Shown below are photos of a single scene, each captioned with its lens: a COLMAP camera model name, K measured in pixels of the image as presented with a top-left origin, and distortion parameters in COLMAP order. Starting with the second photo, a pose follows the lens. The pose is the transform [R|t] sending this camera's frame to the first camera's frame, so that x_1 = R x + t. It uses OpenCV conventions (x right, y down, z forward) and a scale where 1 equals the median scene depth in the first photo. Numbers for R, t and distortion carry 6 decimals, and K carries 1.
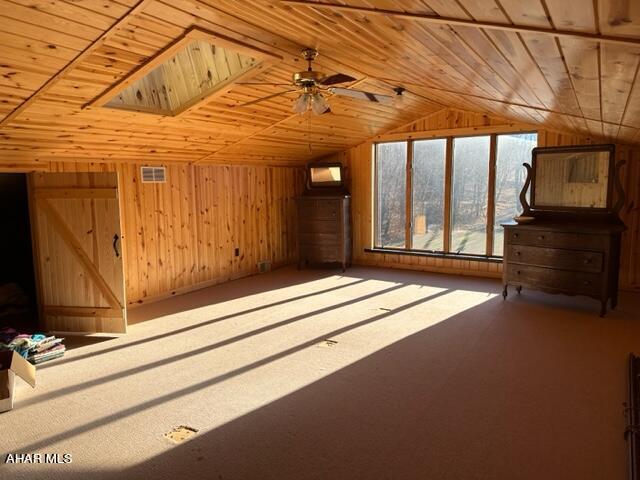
lens RADIAL K [[449.3, 0, 321.5], [0, 449.3, 240.2], [0, 0, 1]] dist [0.053757, -0.013408]
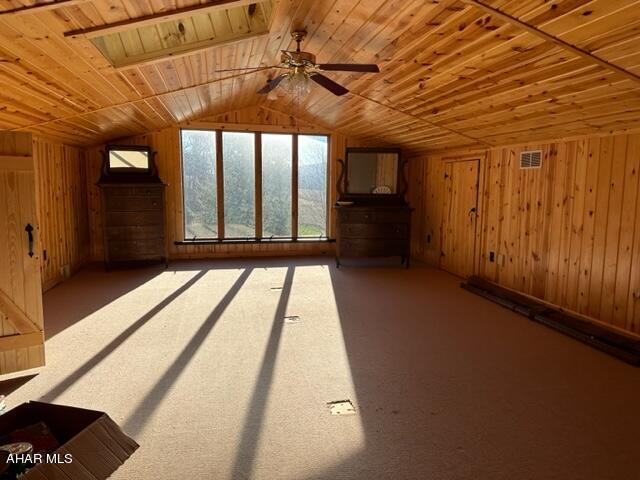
lens RADIAL K [[449.3, 0, 322.1], [0, 449.3, 237.8], [0, 0, 1]] dist [0.053757, -0.013408]
pose [[0.706282, -0.064777, 0.704961, -0.385476], [0.071718, 0.997229, 0.019781, 0.015875], [-0.704289, 0.036588, 0.708970, 0.125619]]
